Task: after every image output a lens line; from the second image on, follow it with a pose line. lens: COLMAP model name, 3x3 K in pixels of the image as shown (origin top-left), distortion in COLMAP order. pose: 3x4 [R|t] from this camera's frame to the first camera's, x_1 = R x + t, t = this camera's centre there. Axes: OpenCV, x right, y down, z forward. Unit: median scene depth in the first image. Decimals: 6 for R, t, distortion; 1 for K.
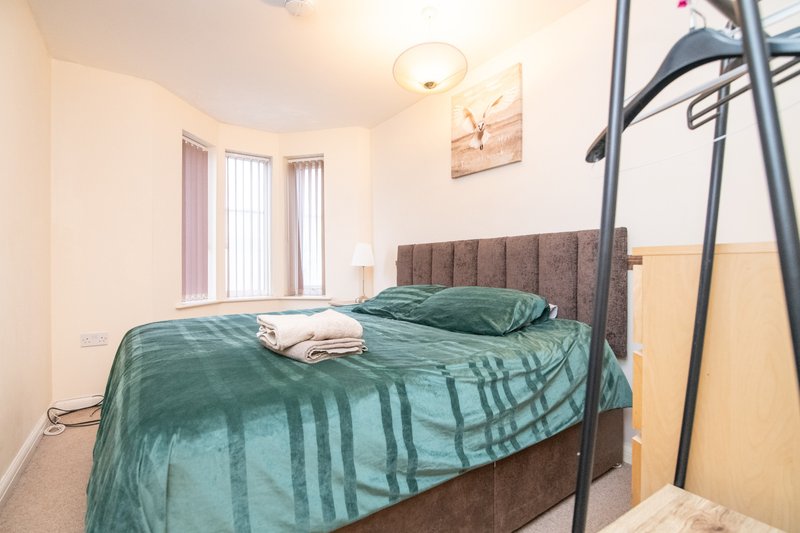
lens RADIAL K [[372.4, 0, 400.0], [0, 372.4, 266.5], [0, 0, 1]] dist [-0.004157, -0.000565]
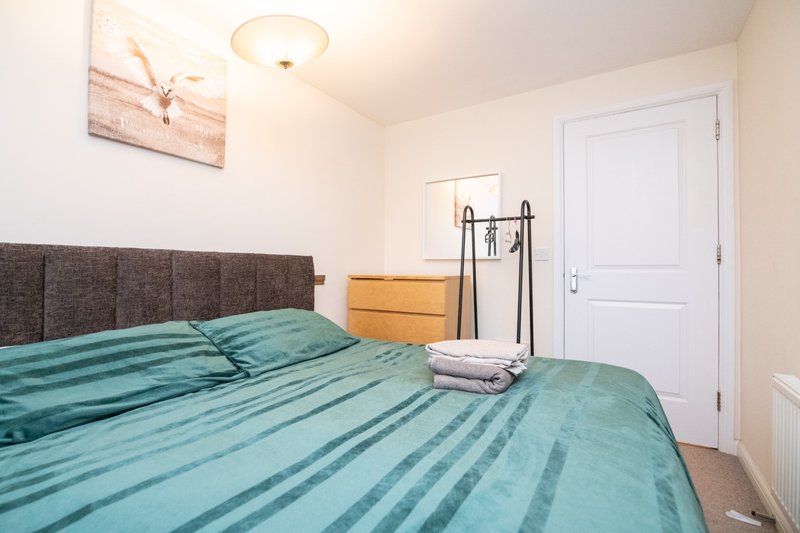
lens RADIAL K [[372.4, 0, 400.0], [0, 372.4, 266.5], [0, 0, 1]] dist [-0.004157, -0.000565]
pose [[-0.392791, 0.029450, 0.919156, -0.587097], [0.031794, 0.999324, -0.018432, -0.018588], [-0.919078, 0.021984, -0.393462, 0.875614]]
